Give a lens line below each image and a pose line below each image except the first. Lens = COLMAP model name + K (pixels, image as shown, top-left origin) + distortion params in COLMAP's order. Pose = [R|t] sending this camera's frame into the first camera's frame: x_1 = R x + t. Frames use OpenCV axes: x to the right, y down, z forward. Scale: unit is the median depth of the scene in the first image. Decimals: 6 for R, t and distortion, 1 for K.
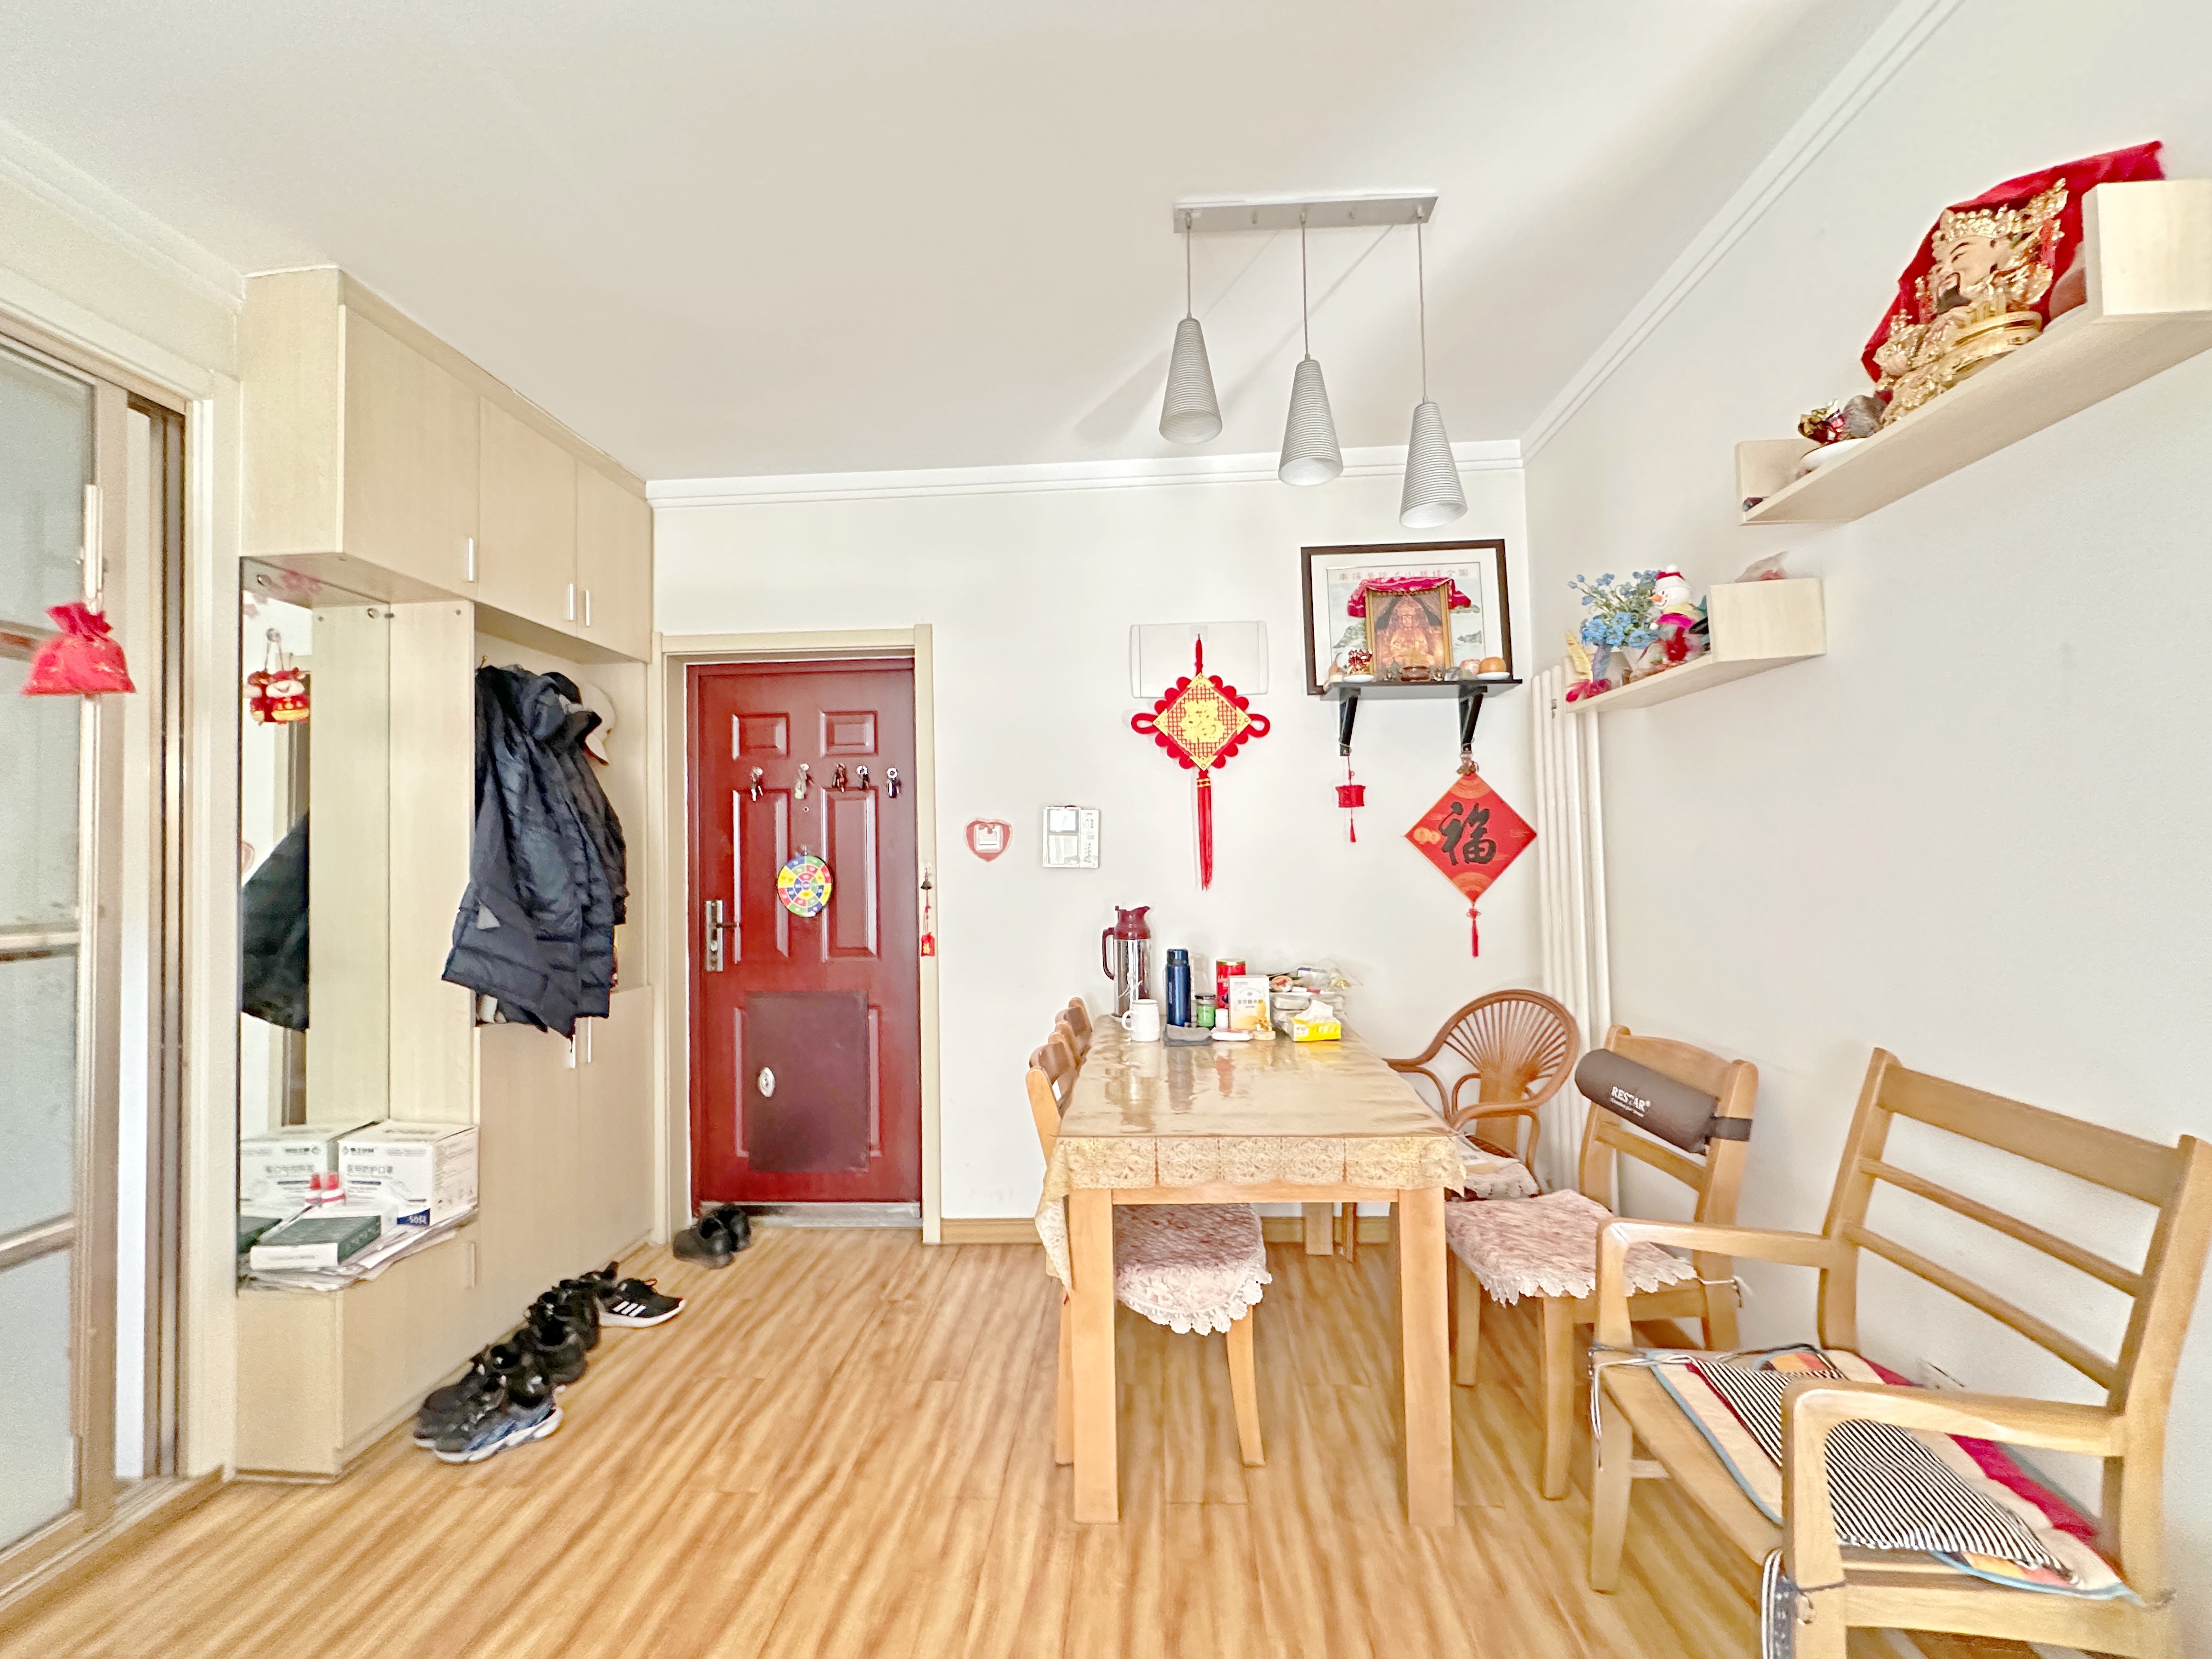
lens RADIAL K [[887.7, 0, 1110.3], [0, 887.7, 829.2], [0, 0, 1]] dist [-0.002090, 0.000049]
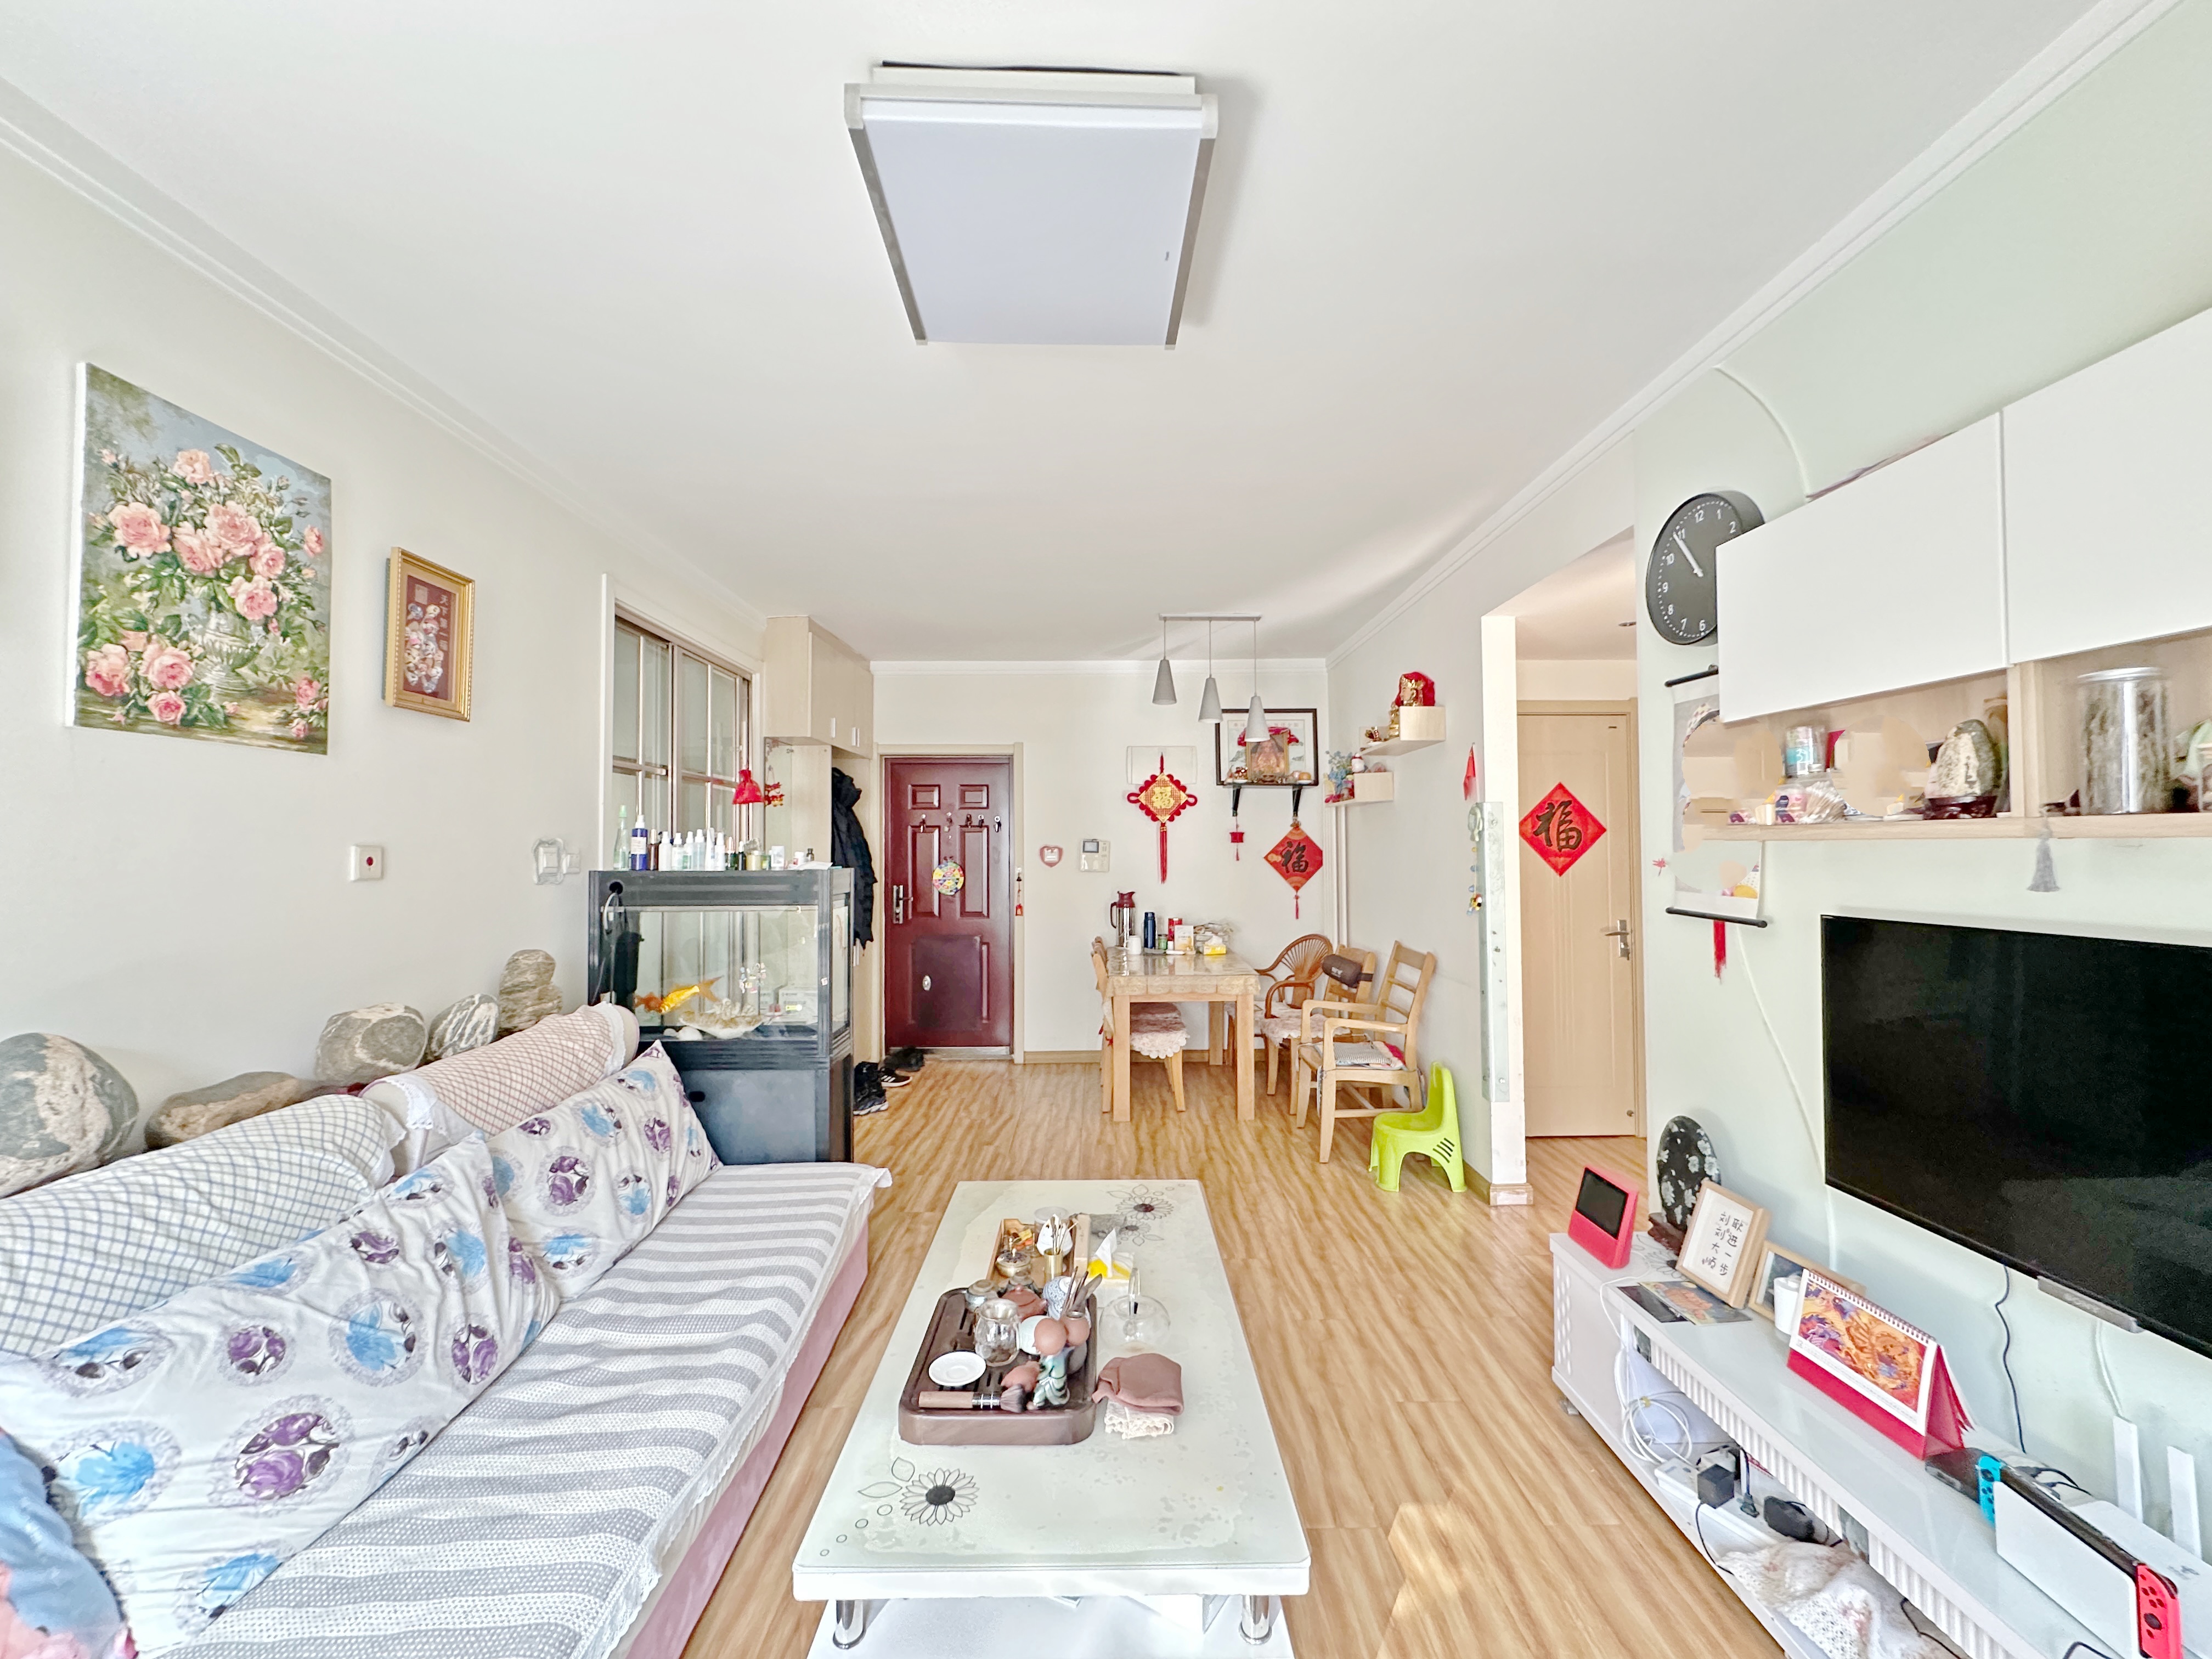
lens RADIAL K [[887.7, 0, 1106.4], [0, 887.7, 833.8], [0, 0, 1]] dist [-0.002090, 0.000049]
pose [[0.998056, 0.017630, 0.059779, -0.138781], [-0.018246, 0.999786, 0.009766, -0.059153], [-0.059594, -0.010837, 0.998164, -0.962589]]
